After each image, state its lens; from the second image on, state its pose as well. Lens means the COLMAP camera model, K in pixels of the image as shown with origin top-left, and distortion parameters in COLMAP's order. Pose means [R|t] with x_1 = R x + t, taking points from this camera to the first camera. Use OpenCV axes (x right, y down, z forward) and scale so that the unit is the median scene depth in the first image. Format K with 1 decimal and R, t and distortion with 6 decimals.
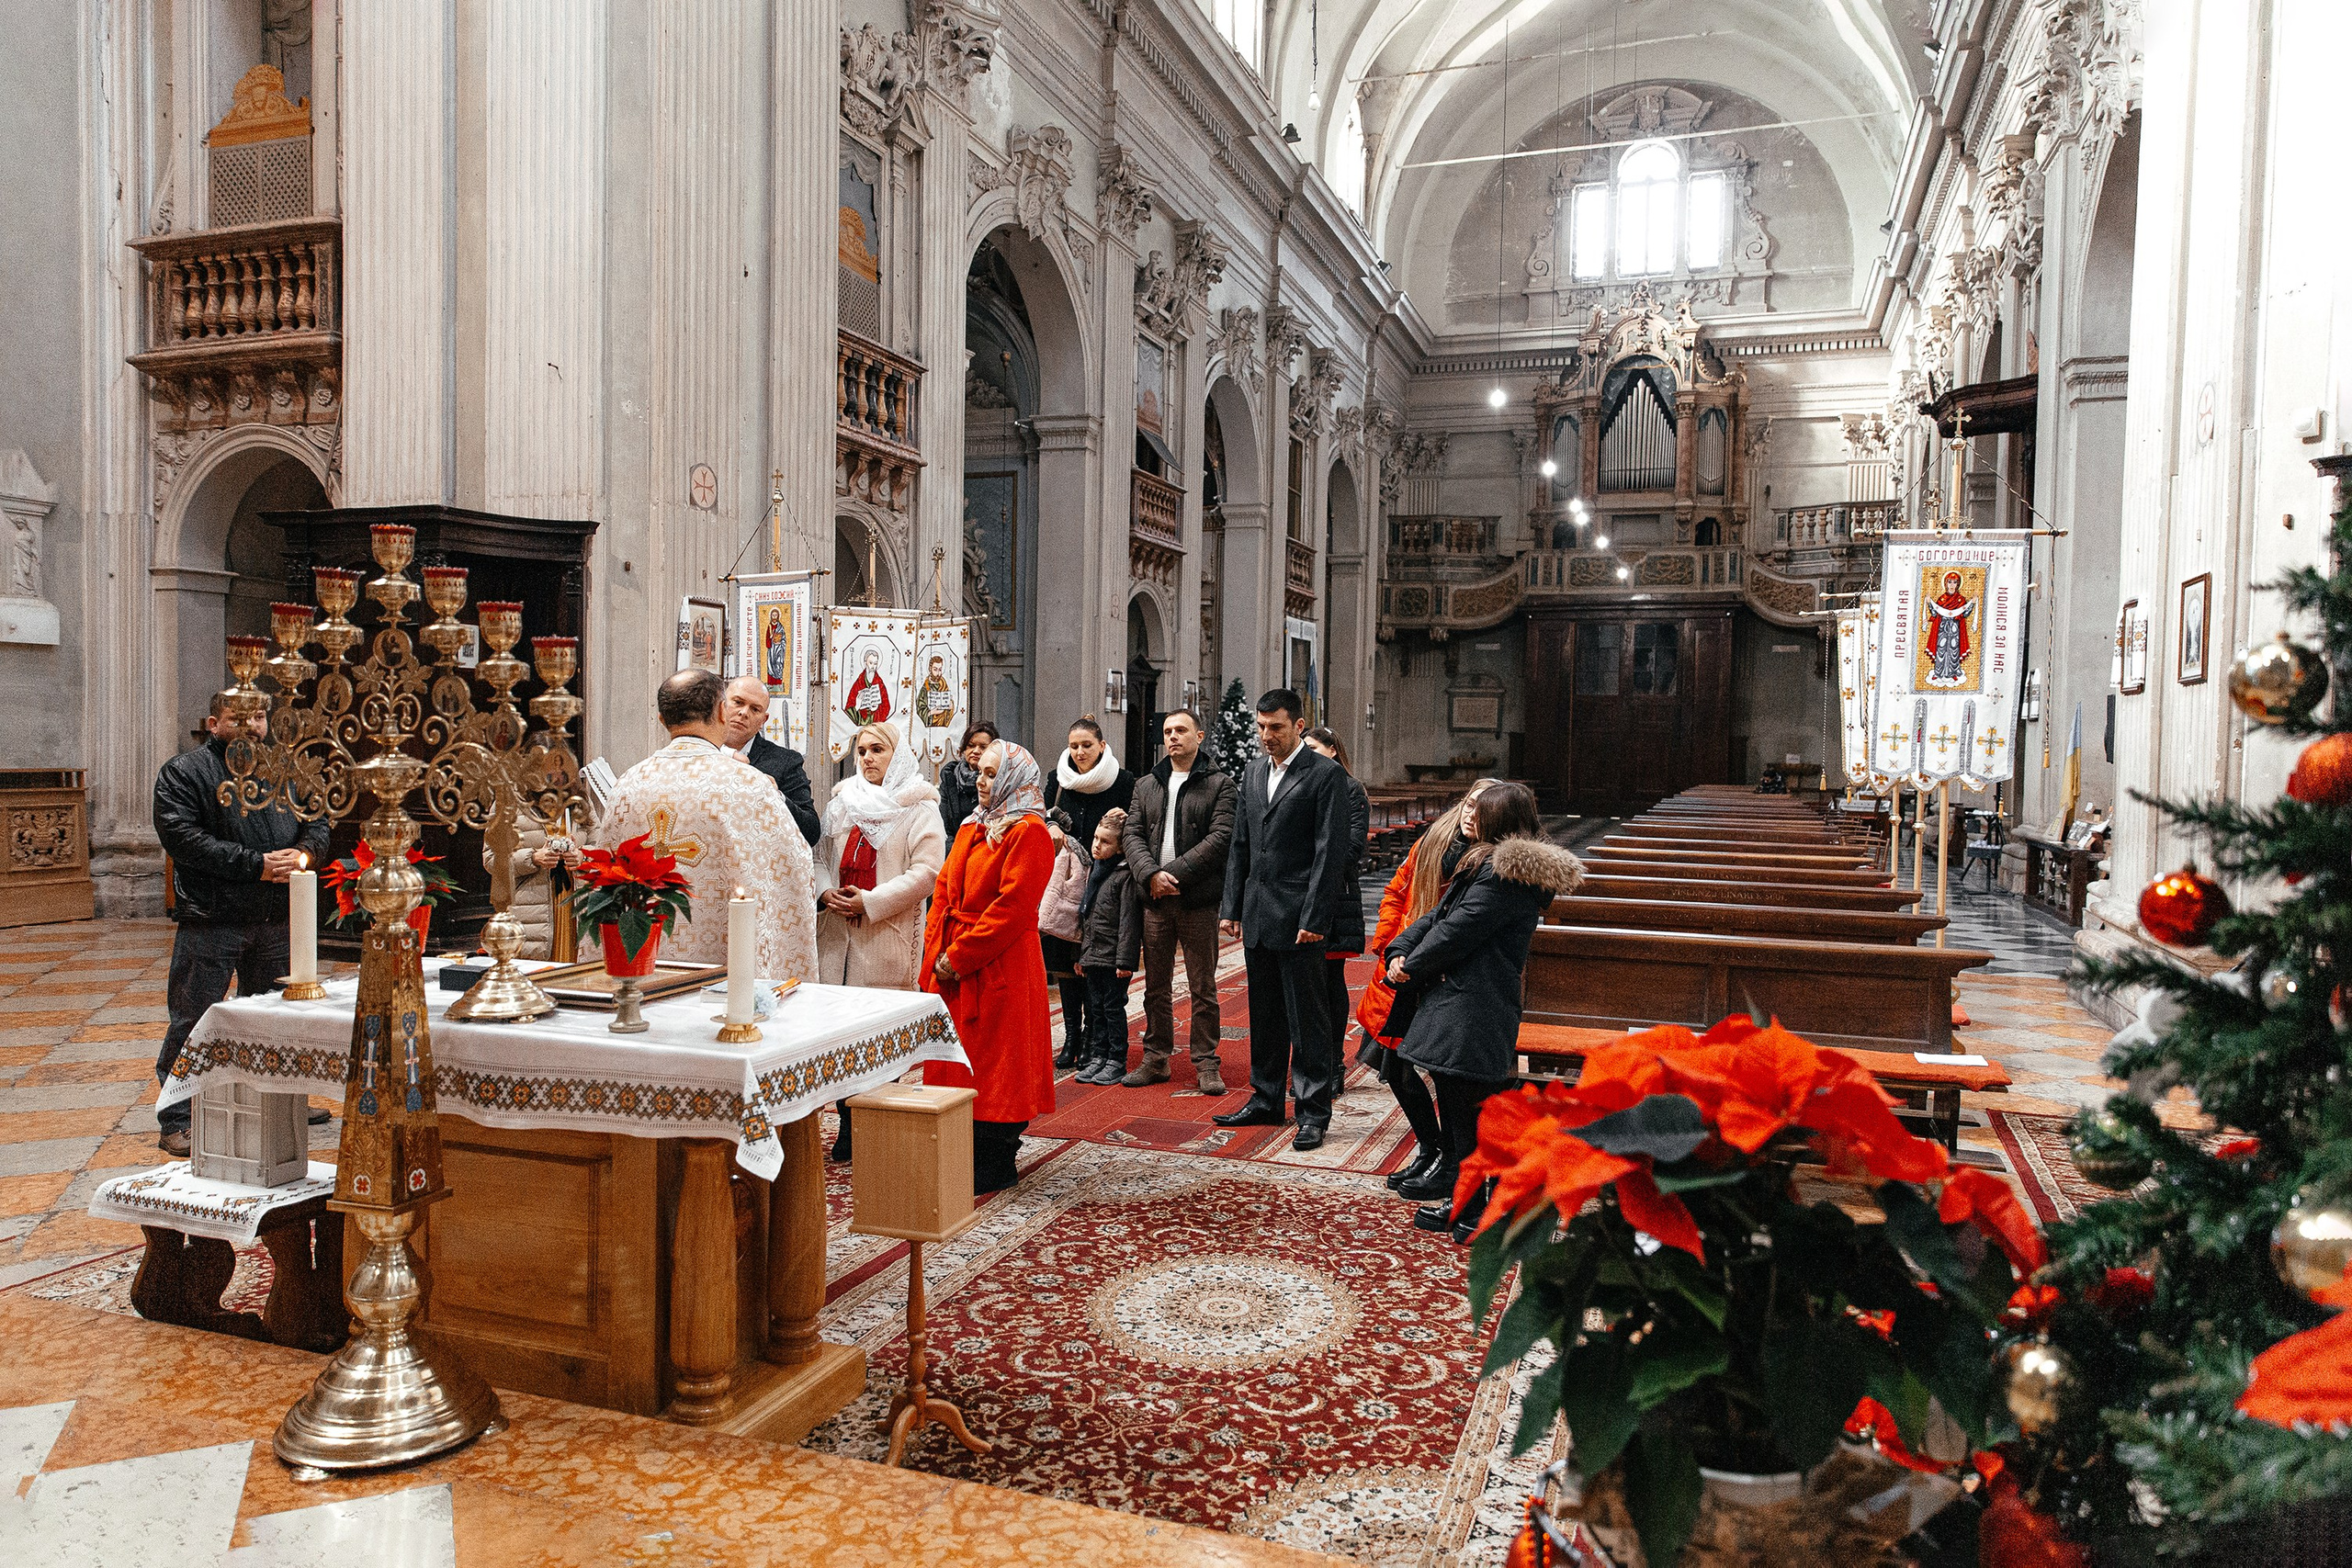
lens RADIAL K [[1555.6, 0, 1165.1], [0, 1555.6, 783.3], [0, 0, 1]] dist [0.015948, 0.001406]
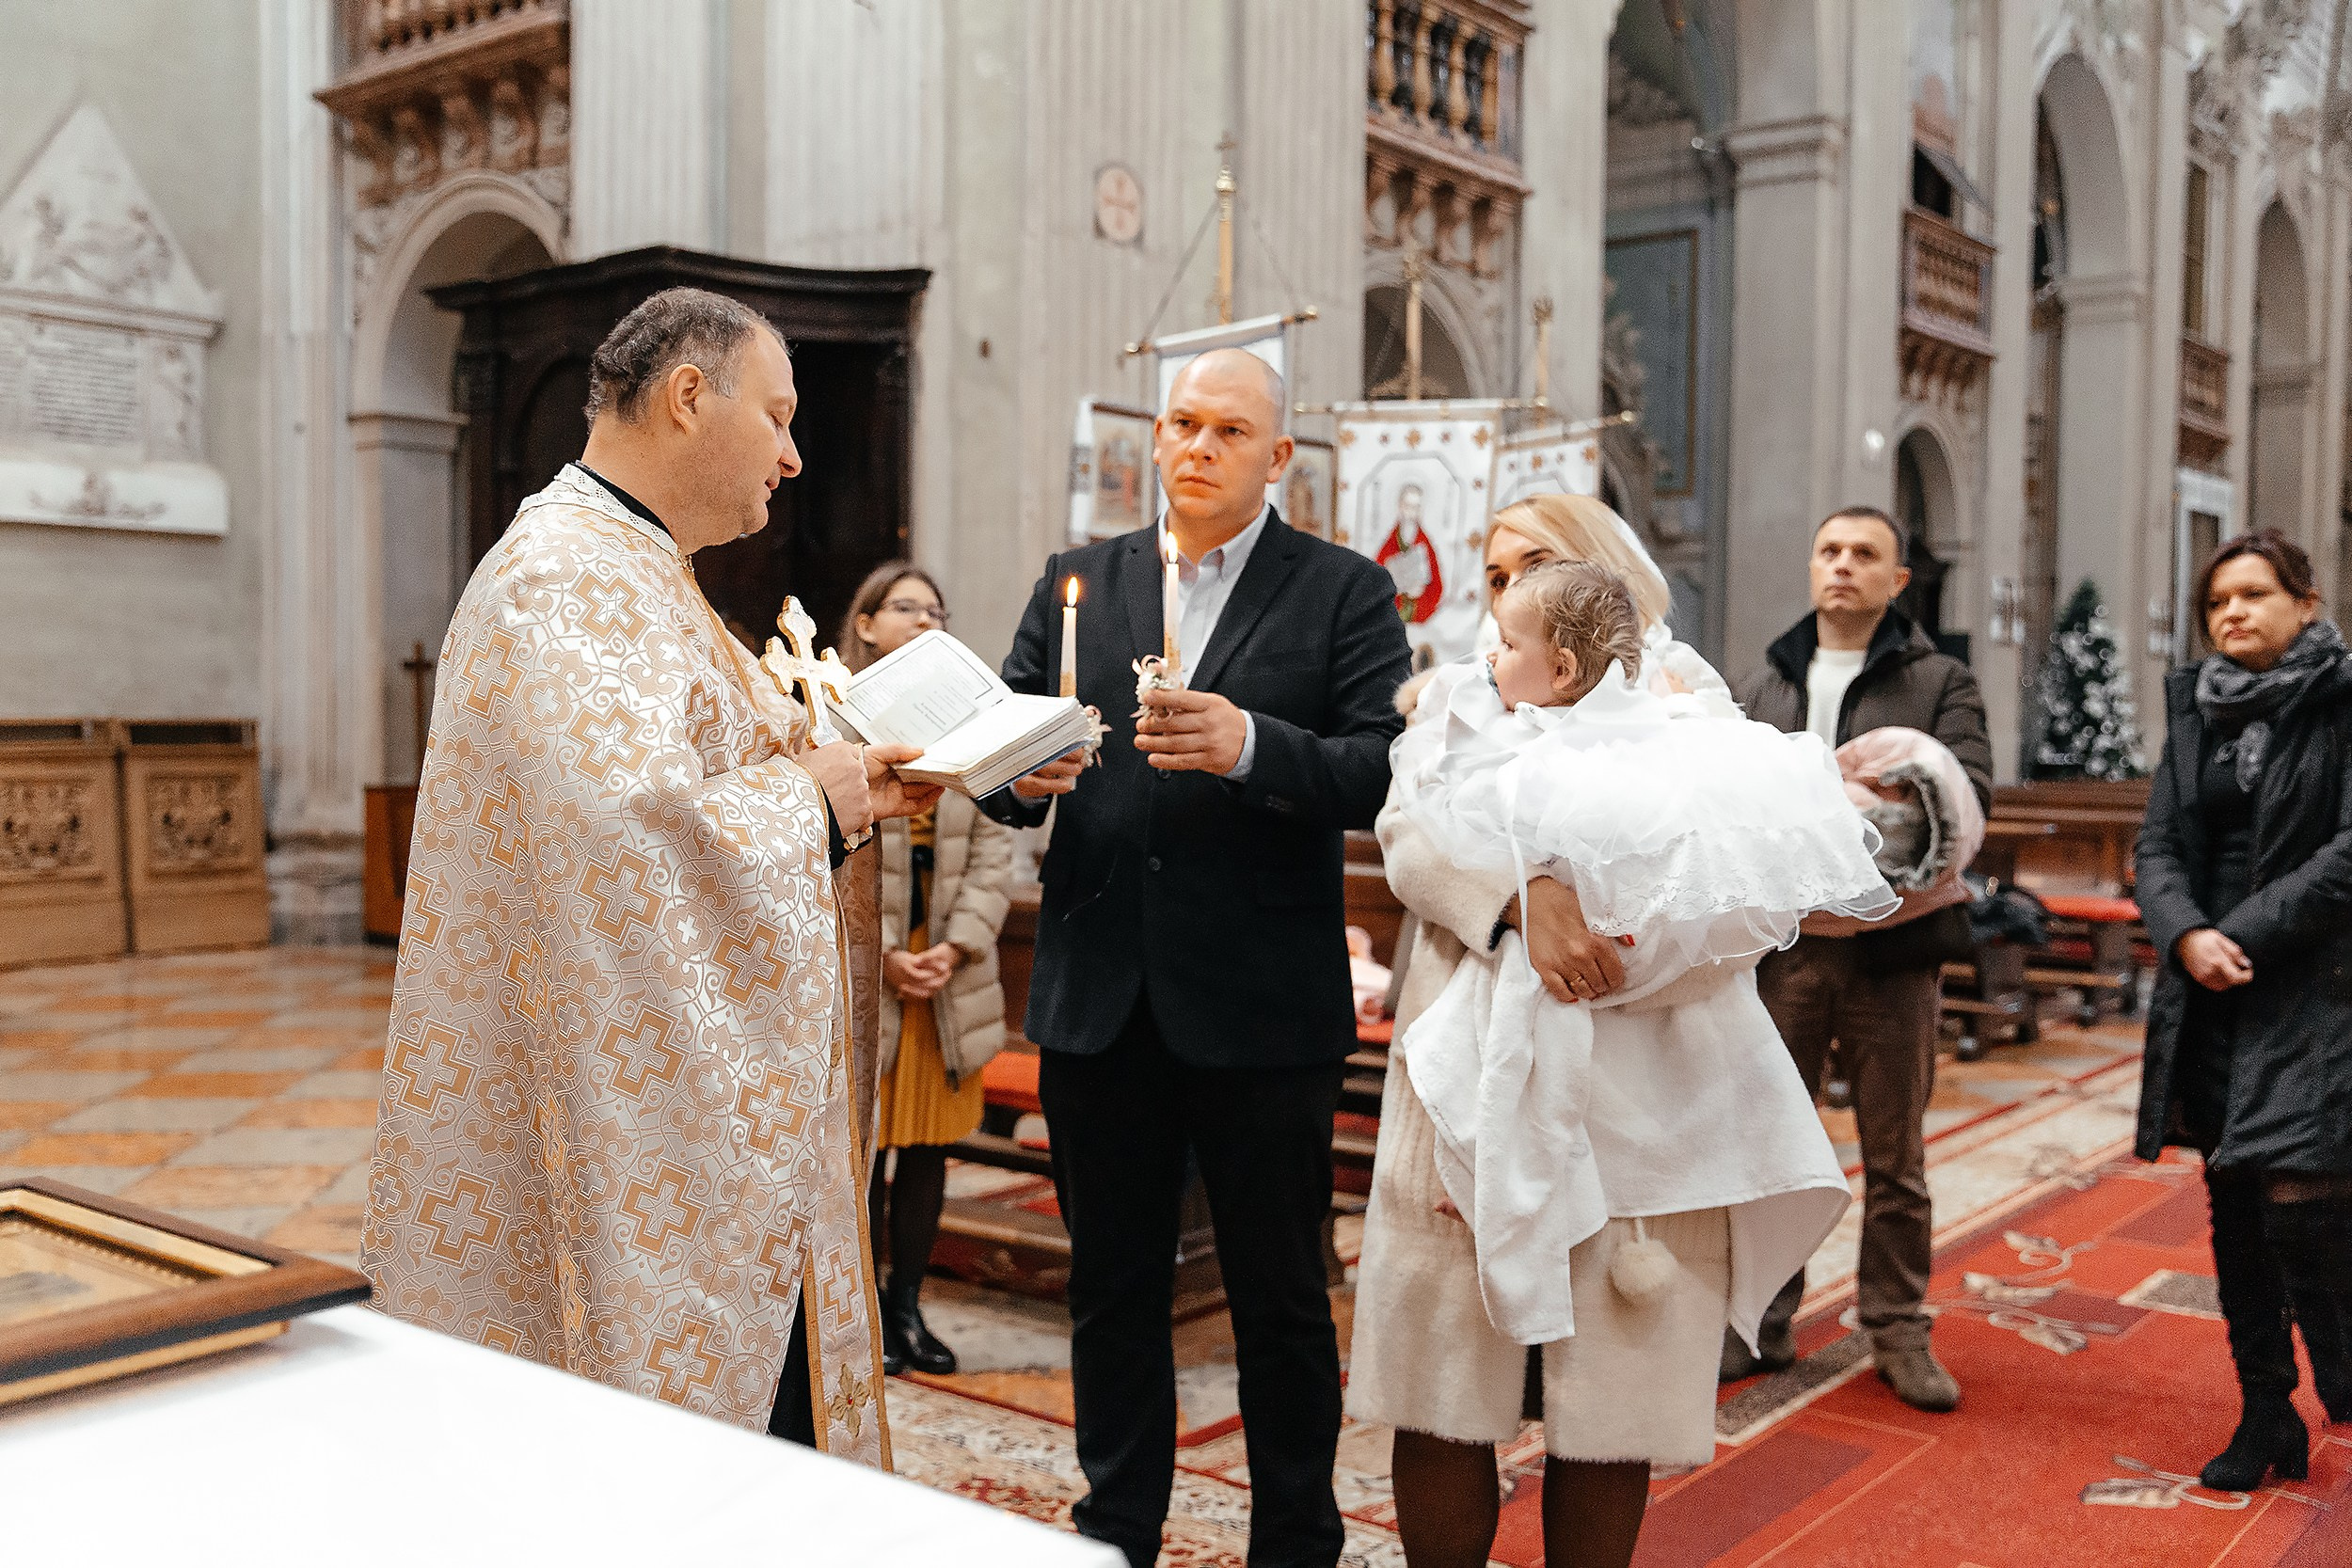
lens RADIAL K [[2239.6, 0, 1176.0], [0, 2239.6, 784.0], [0, 0, 1]] dist [0.012333, 0.011873]
pose [[0.947321, 0.002863, -0.320273, -0.016370], [-0.001508, 0.999989, 0.004478, 0.013498], [0.320283, -0.003759, 0.947315, 0.221304]]
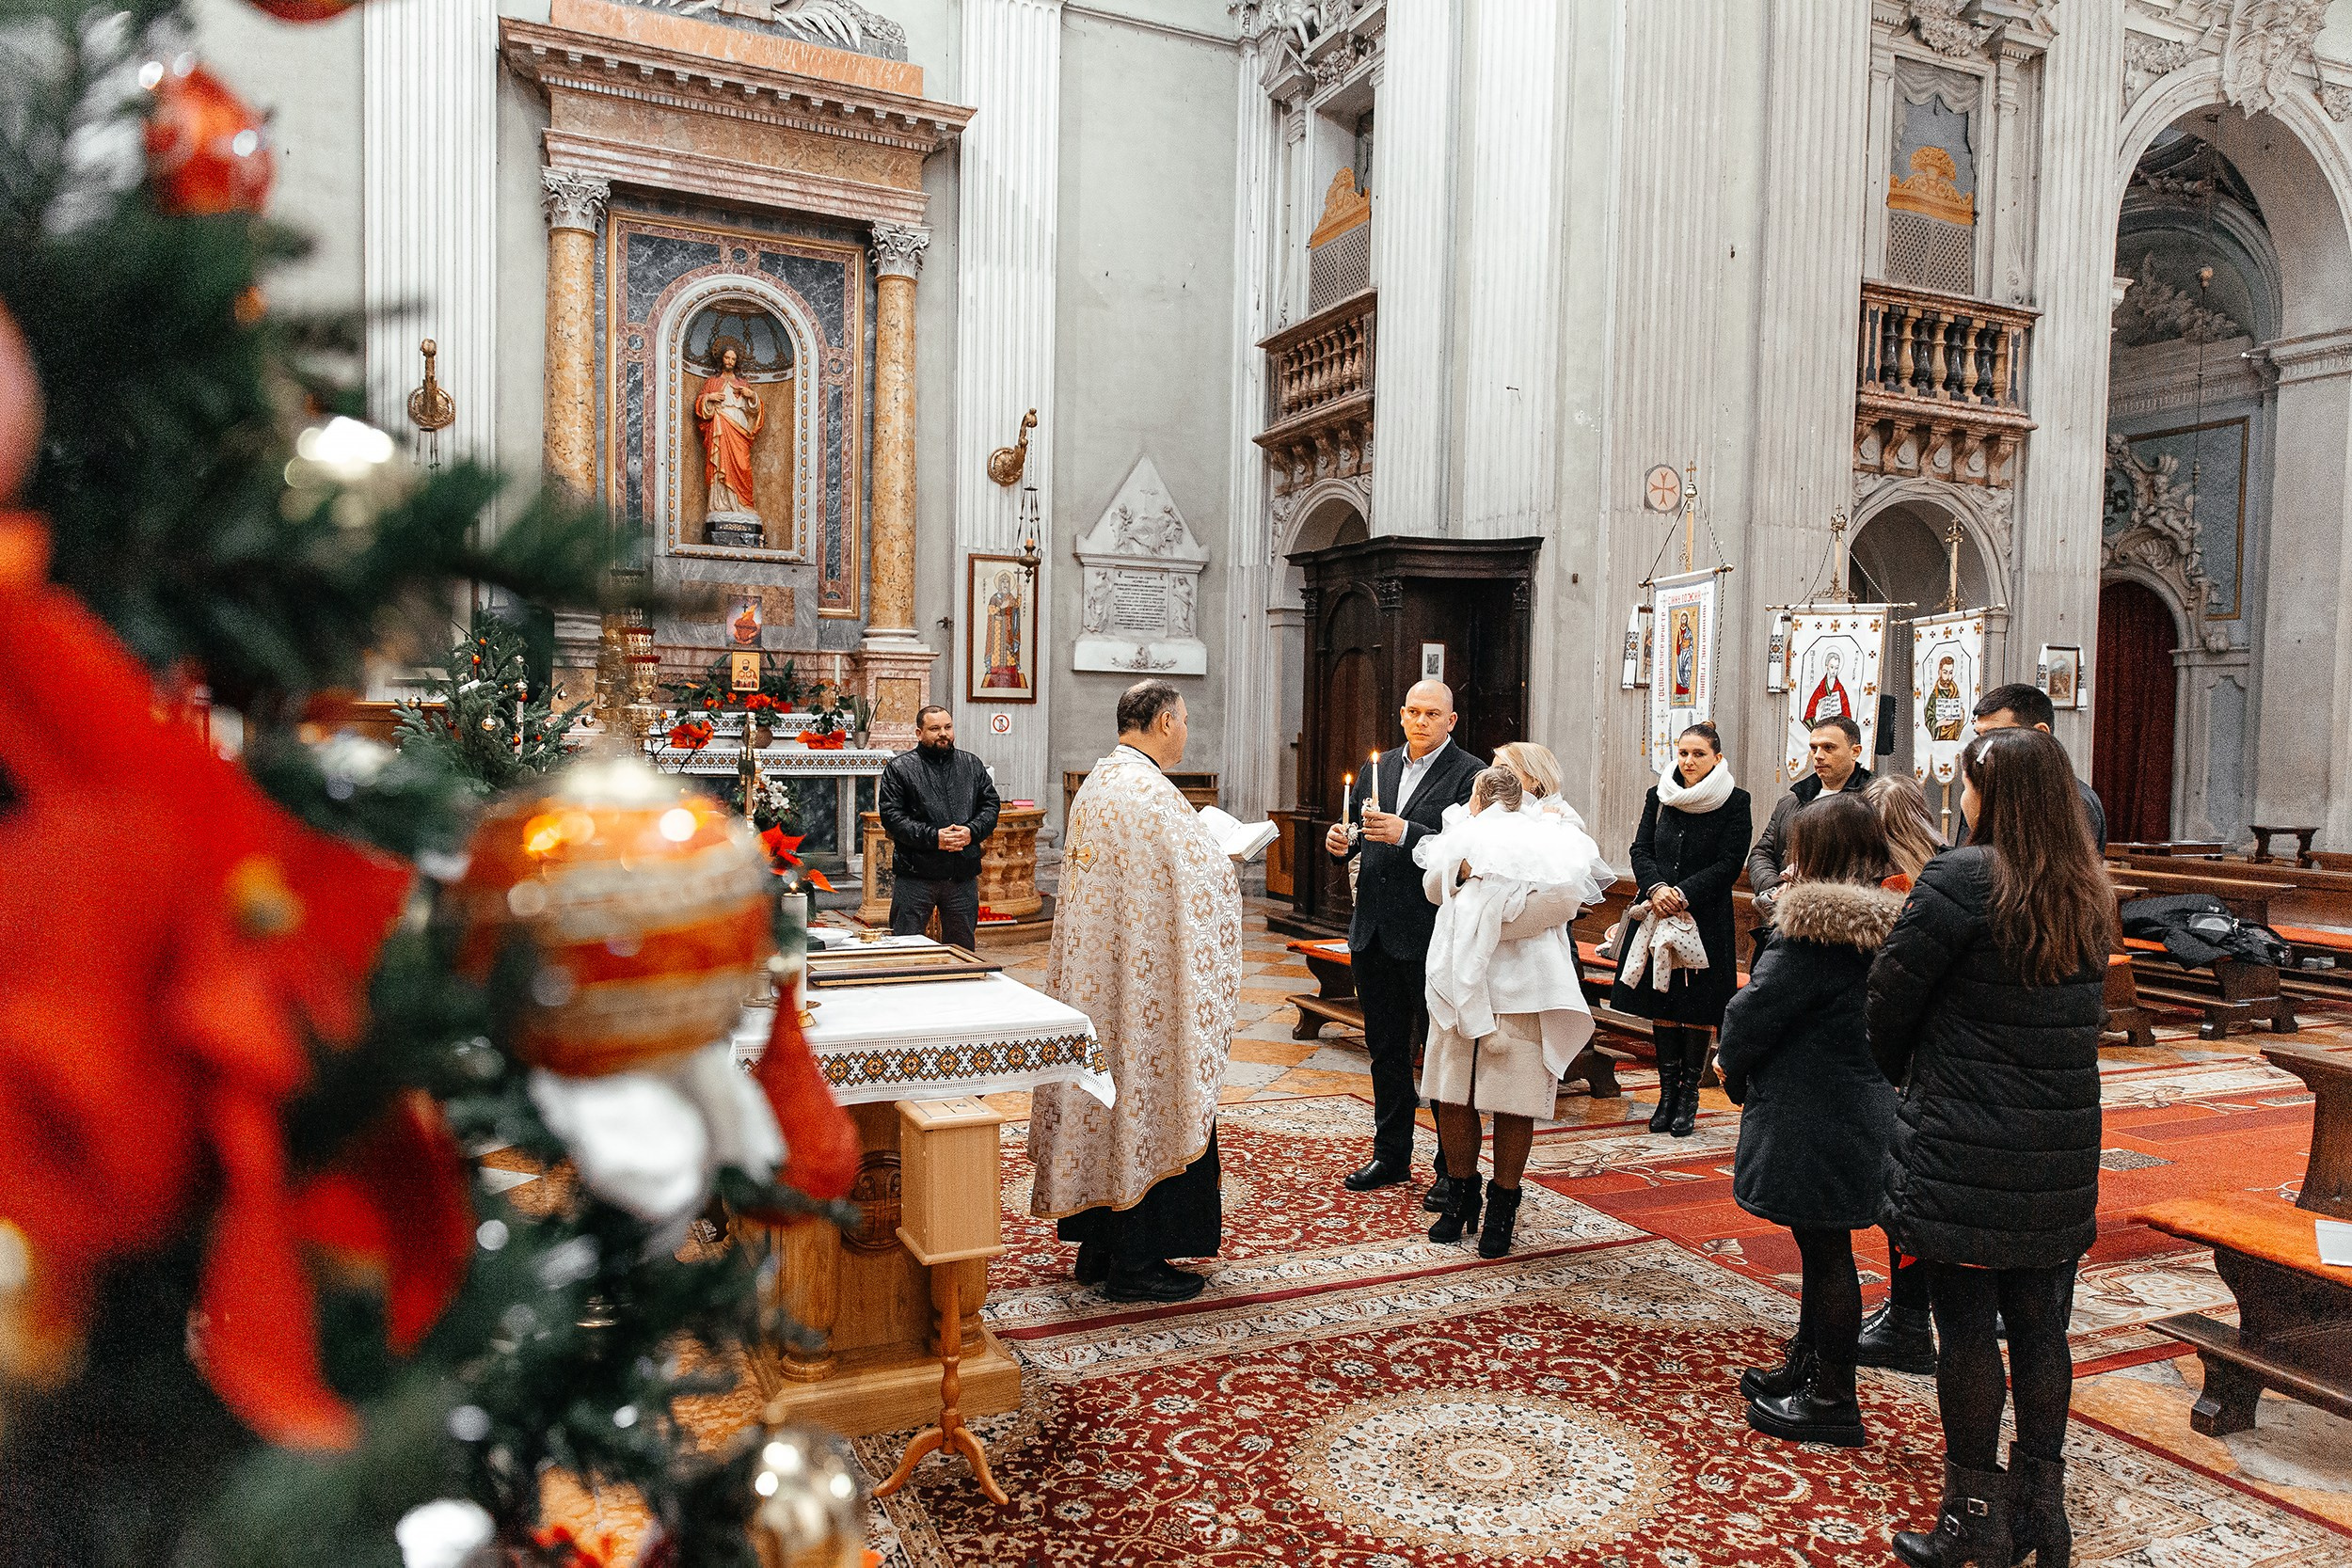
lens RADIAL K [[1555.6, 0, 1165.1], [0, 1555.6, 783.3], [0, 0, 1]] dist [0.015948, 0.001406]
pose [[0.697015, 0.022040, -0.716717, 0.164324], [-0.029368, 0.999566, 0.002178, -0.002642], [0.716454, 0.019531, 0.697360, 0.108425]]
